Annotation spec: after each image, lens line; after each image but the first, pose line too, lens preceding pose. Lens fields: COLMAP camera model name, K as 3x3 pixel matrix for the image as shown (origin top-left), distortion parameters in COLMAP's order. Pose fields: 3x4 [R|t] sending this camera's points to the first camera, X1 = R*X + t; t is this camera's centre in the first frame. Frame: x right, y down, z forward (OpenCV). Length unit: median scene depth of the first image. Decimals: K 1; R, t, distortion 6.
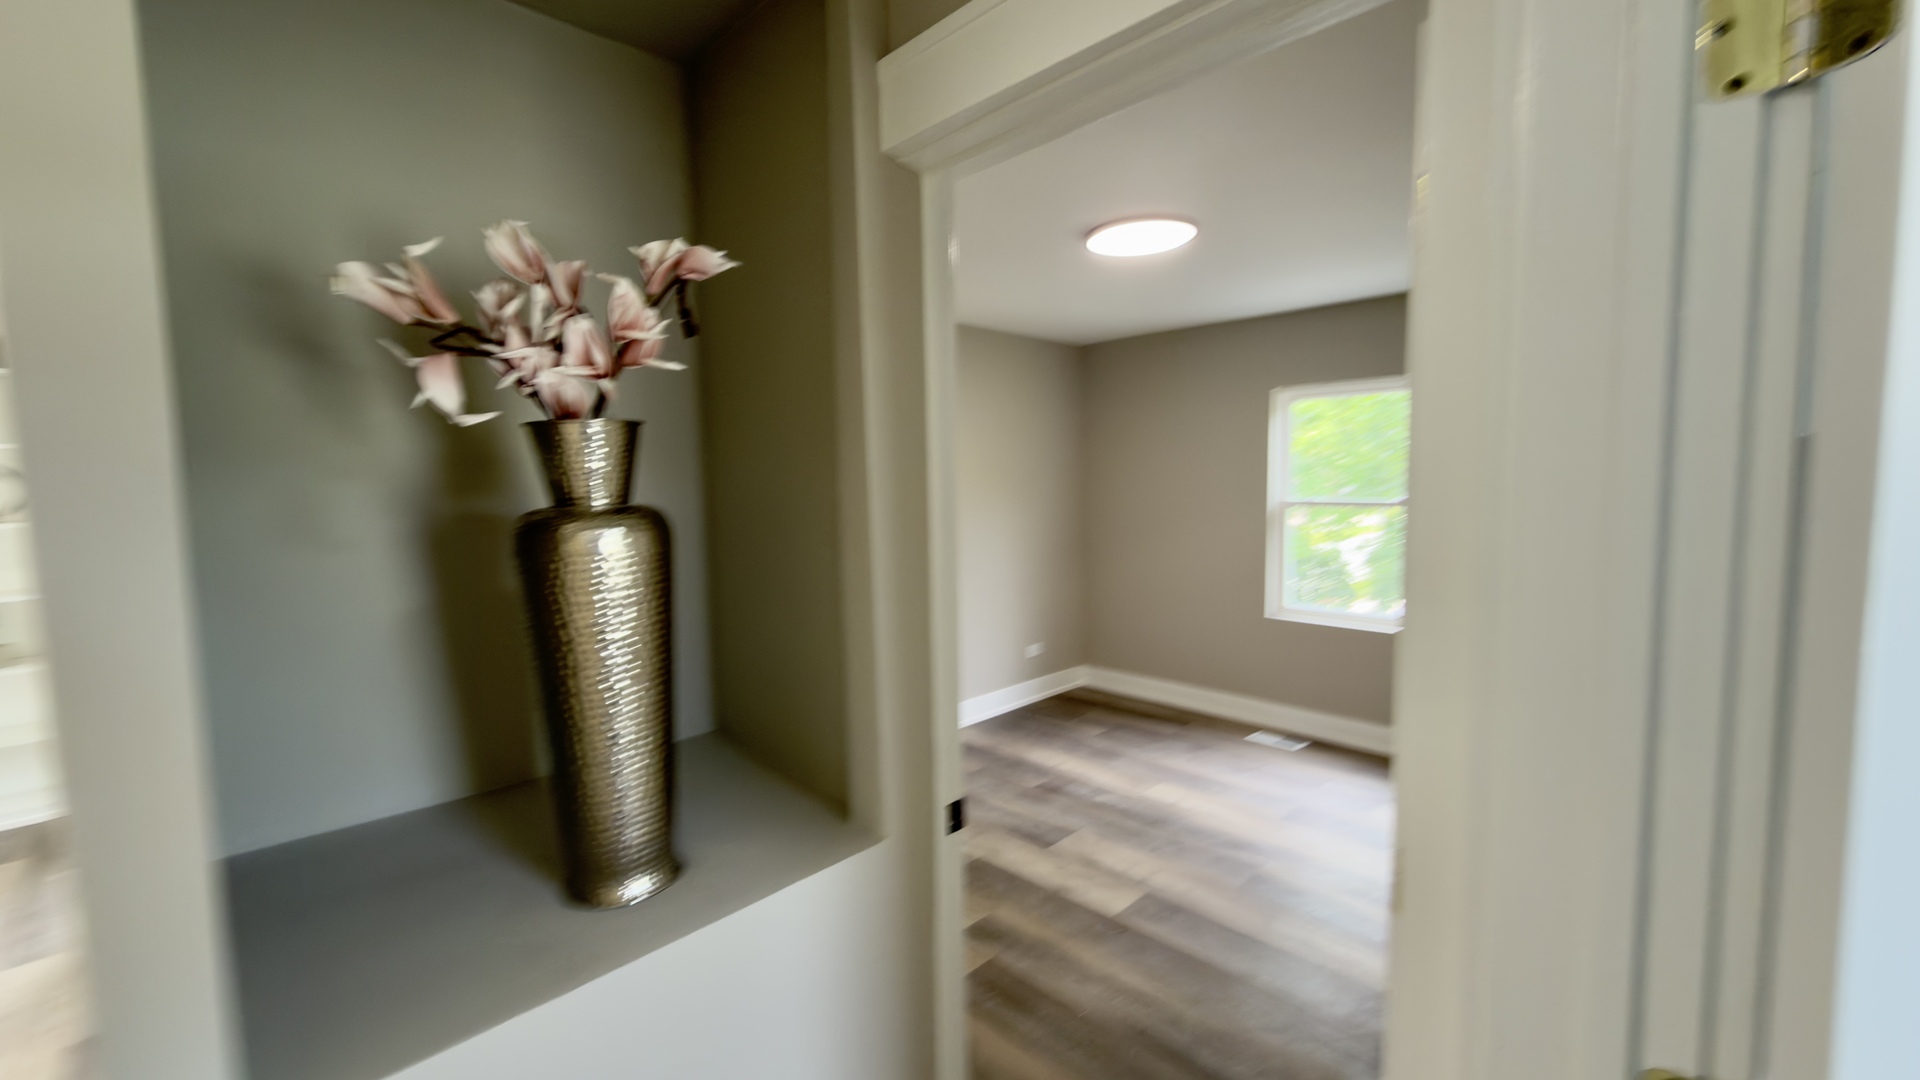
lens RADIAL K [[765.5, 0, 962.6], [0, 765.5, 542.9], [0, 0, 1]] dist [-0.008656, 0.006188]
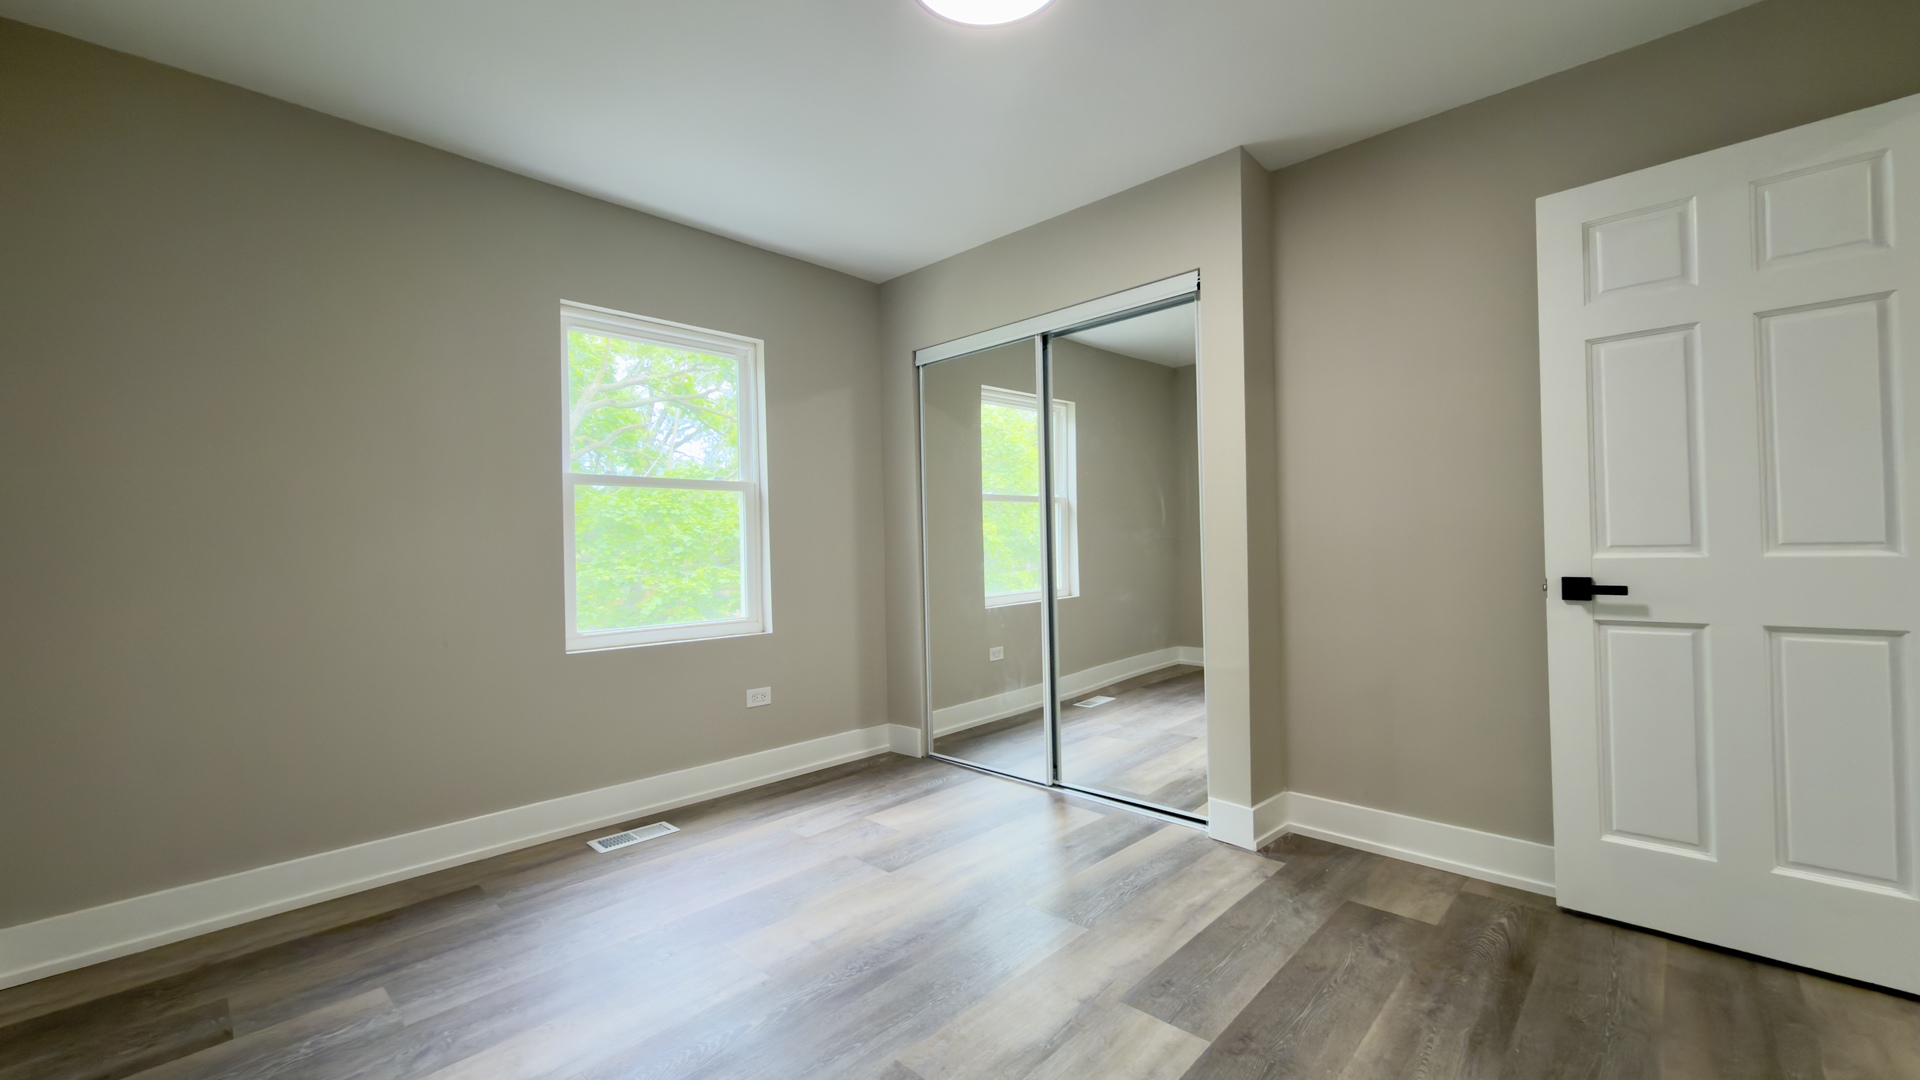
lens RADIAL K [[765.5, 0, 962.6], [0, 765.5, 542.9], [0, 0, 1]] dist [-0.008656, 0.006188]
pose [[-0.037394, 0.026728, 0.998943, -0.245633], [0.109697, 0.993711, -0.022482, 0.059047], [-0.993261, 0.108741, -0.040091, 0.725891]]
